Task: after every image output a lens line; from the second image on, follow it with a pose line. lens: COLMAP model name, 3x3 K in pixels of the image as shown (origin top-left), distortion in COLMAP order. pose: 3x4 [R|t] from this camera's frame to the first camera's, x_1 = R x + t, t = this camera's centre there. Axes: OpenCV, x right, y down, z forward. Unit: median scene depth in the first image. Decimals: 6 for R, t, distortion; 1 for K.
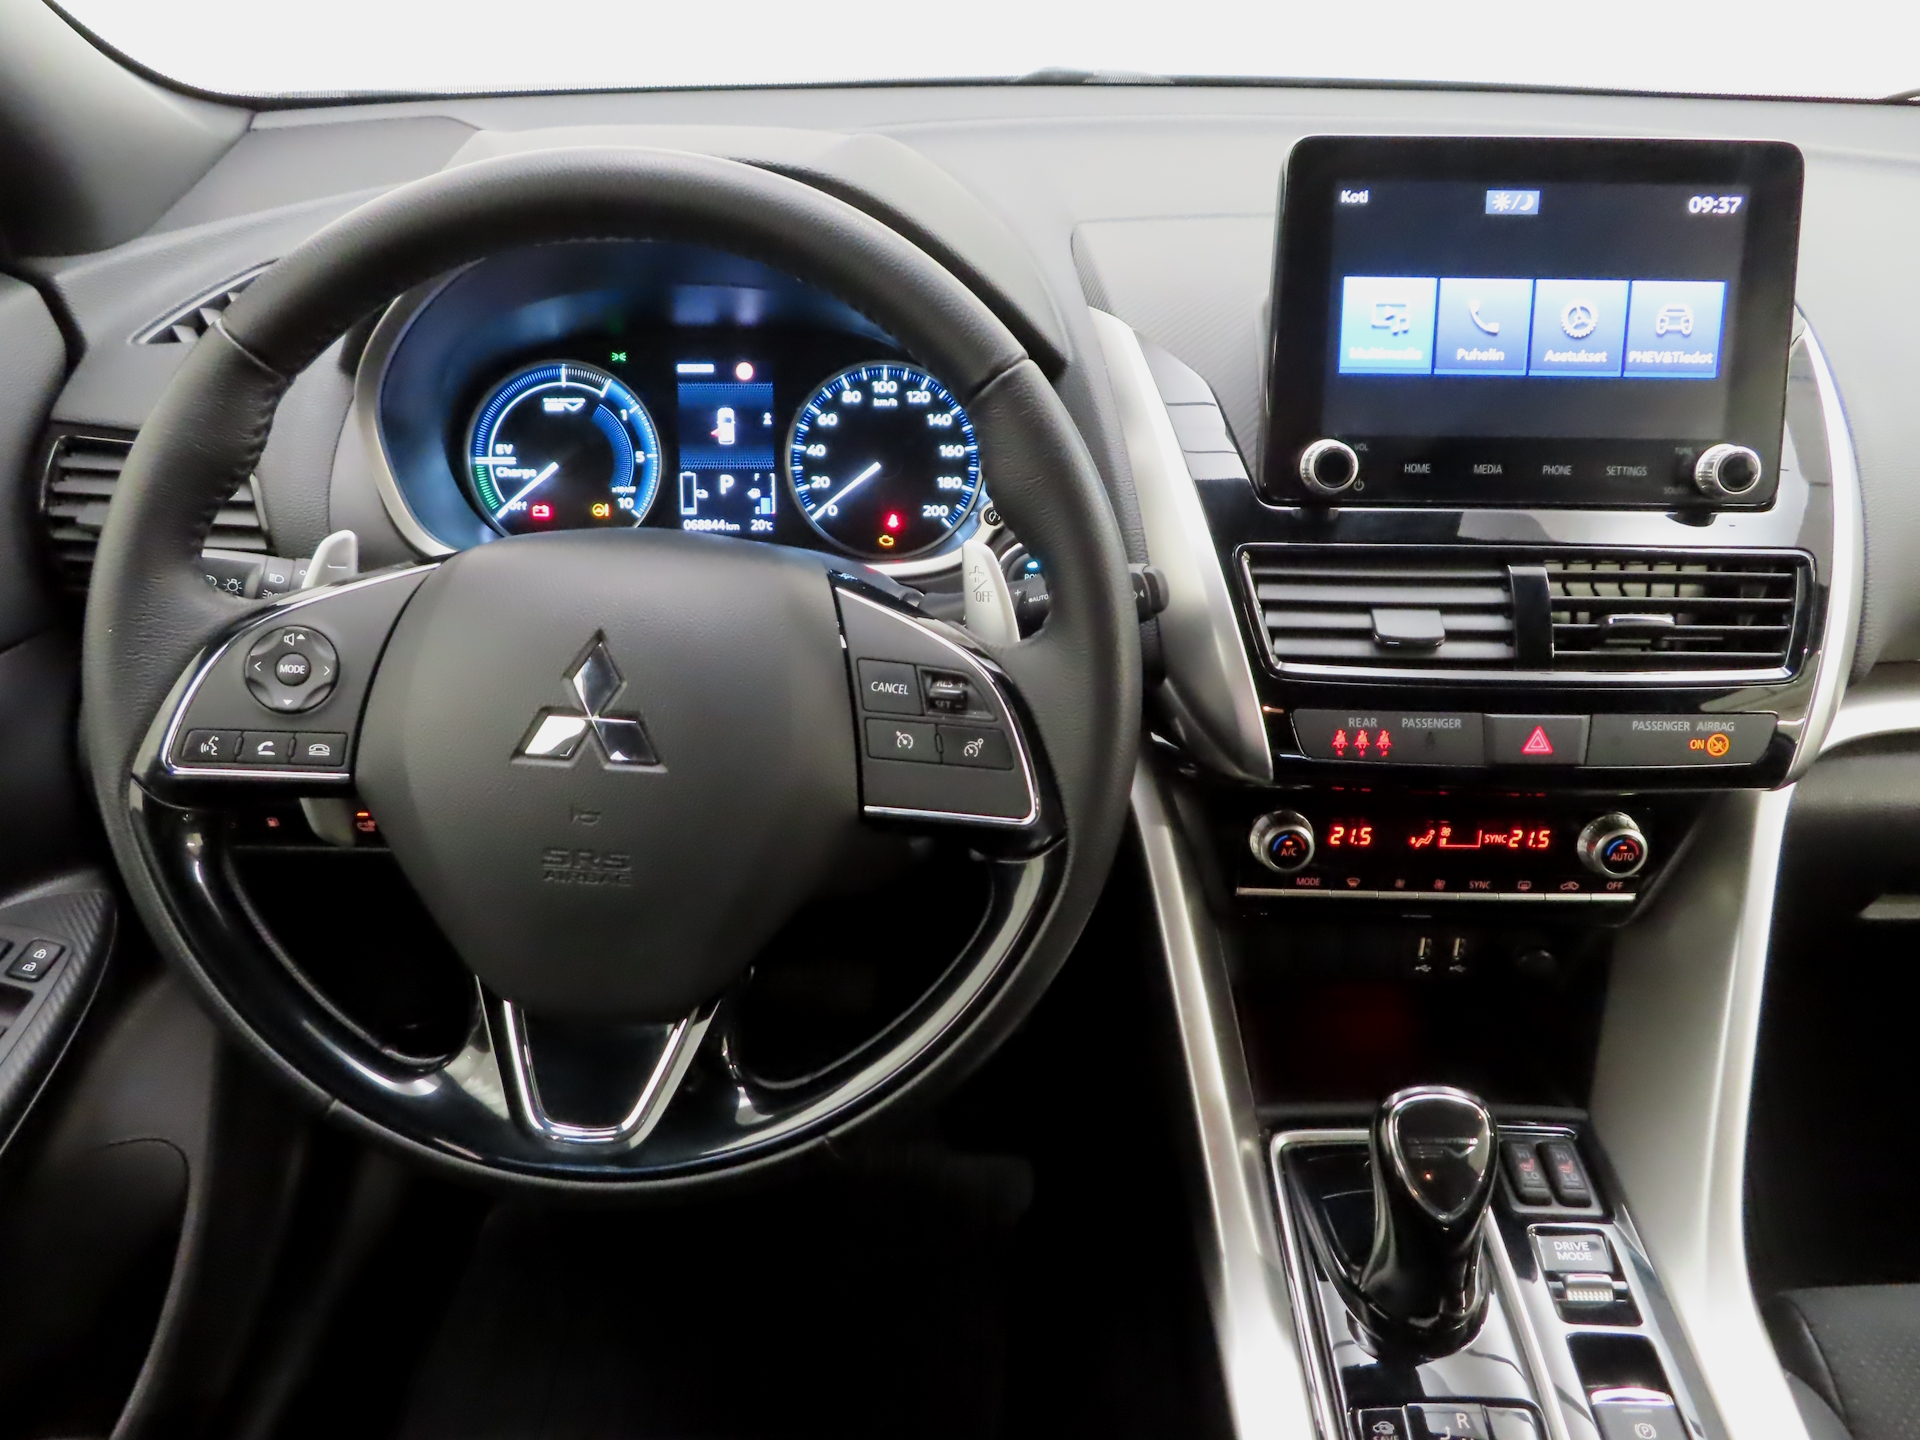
lens RADIAL K [[1341.5, 0, 960.0], [0, 1341.5, 720.0], [0, 0, 1]] dist [-0.012521, 0.004205]
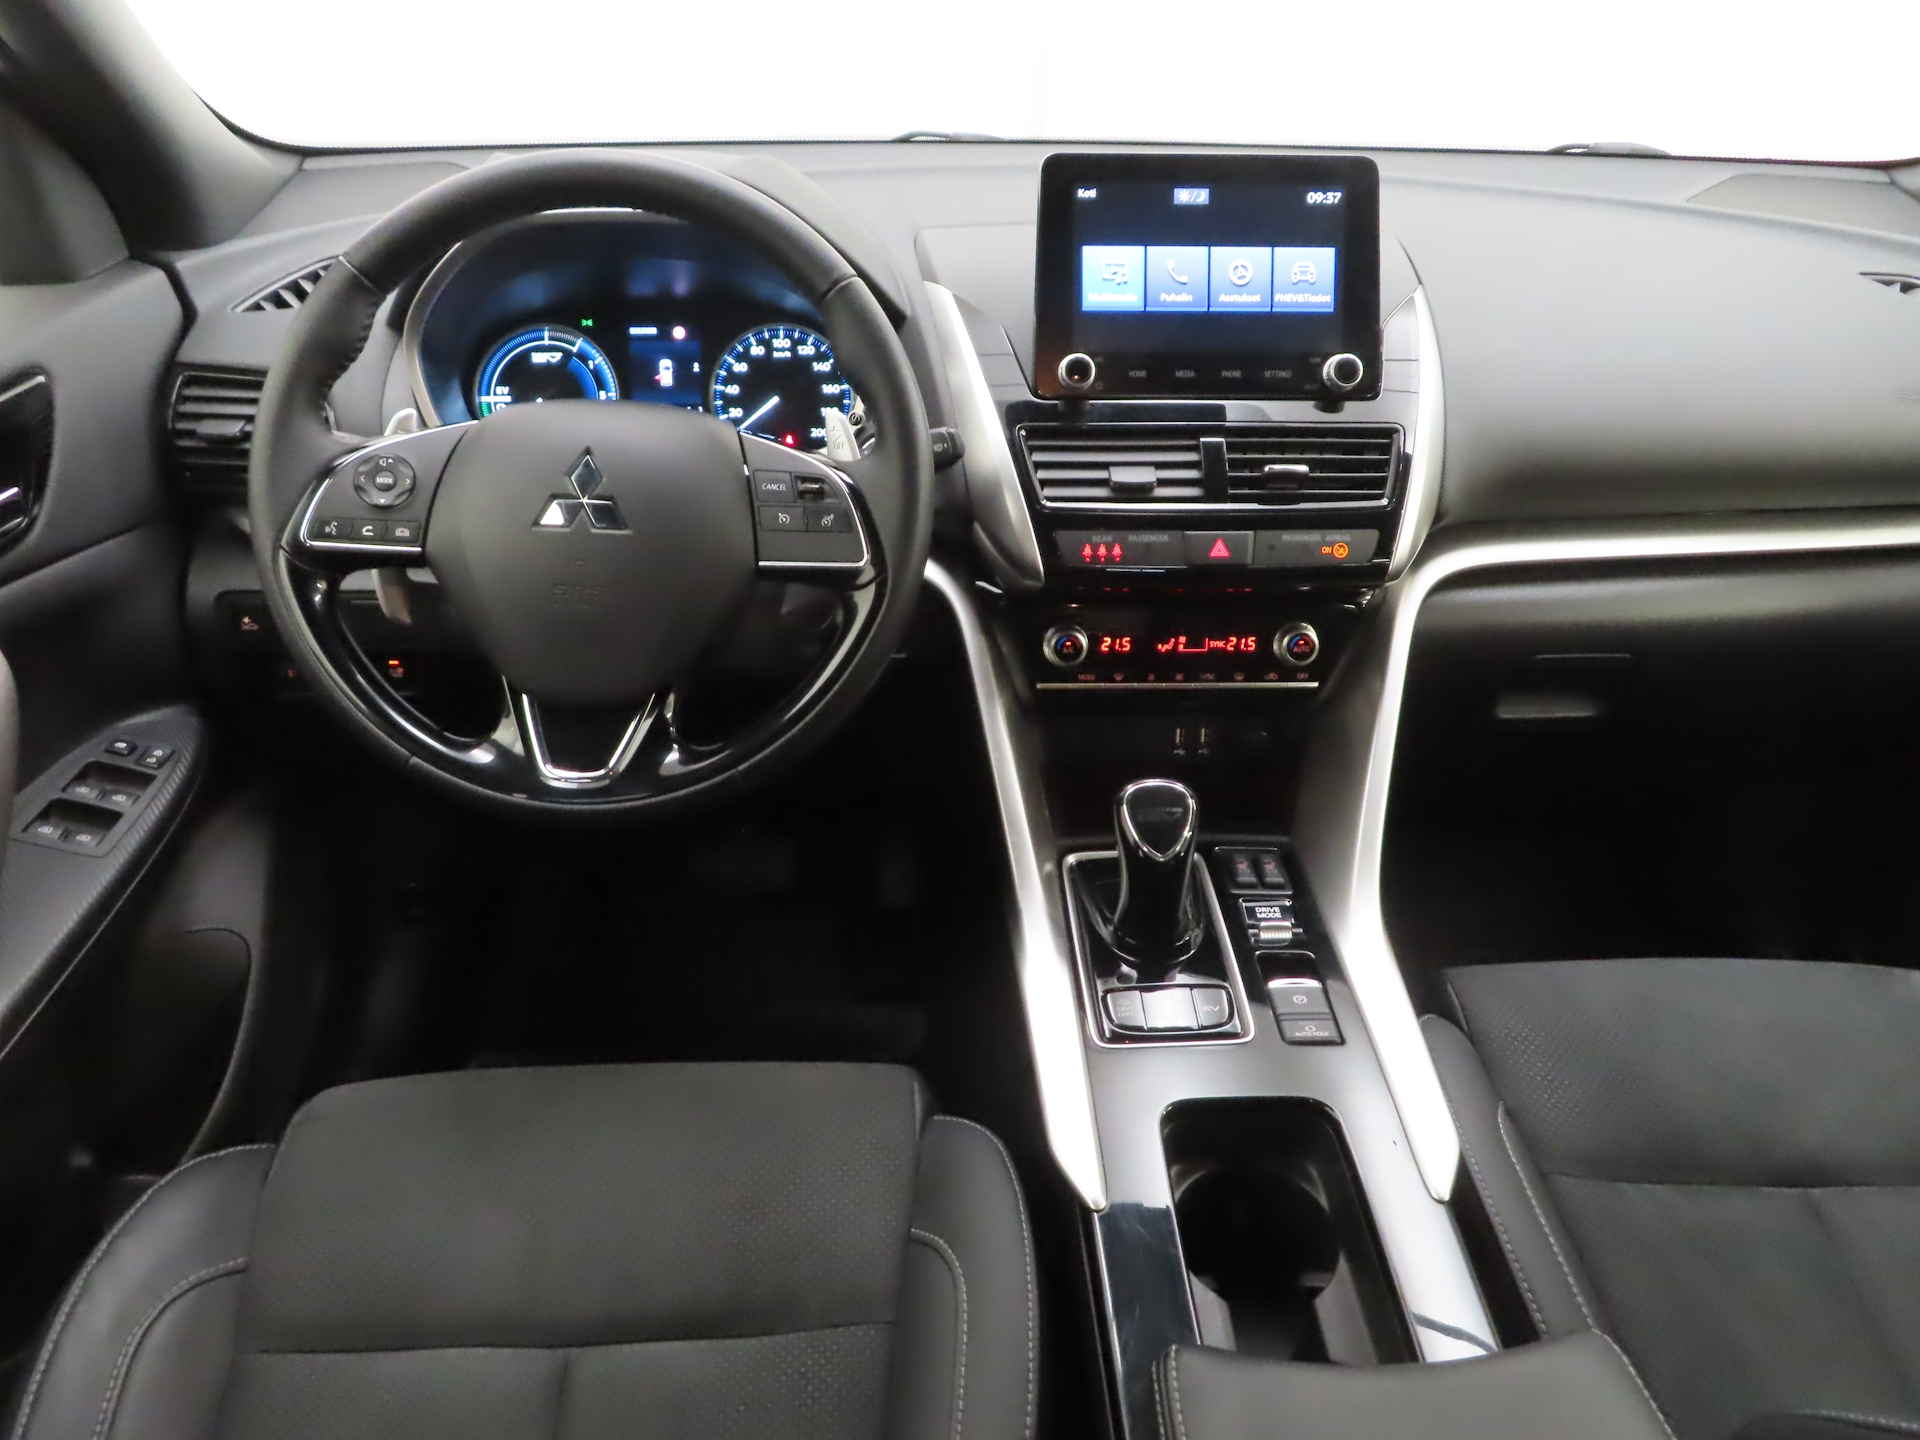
lens RADIAL K [[1341.5, 0, 960.0], [0, 1341.5, 720.0], [0, 0, 1]] dist [-0.012521, 0.004205]
pose [[0.998780, -0.020302, 0.045020, 0.071064], [0.023112, 0.997758, -0.062804, 0.283283], [-0.043644, 0.063768, 0.997010, -0.444674]]
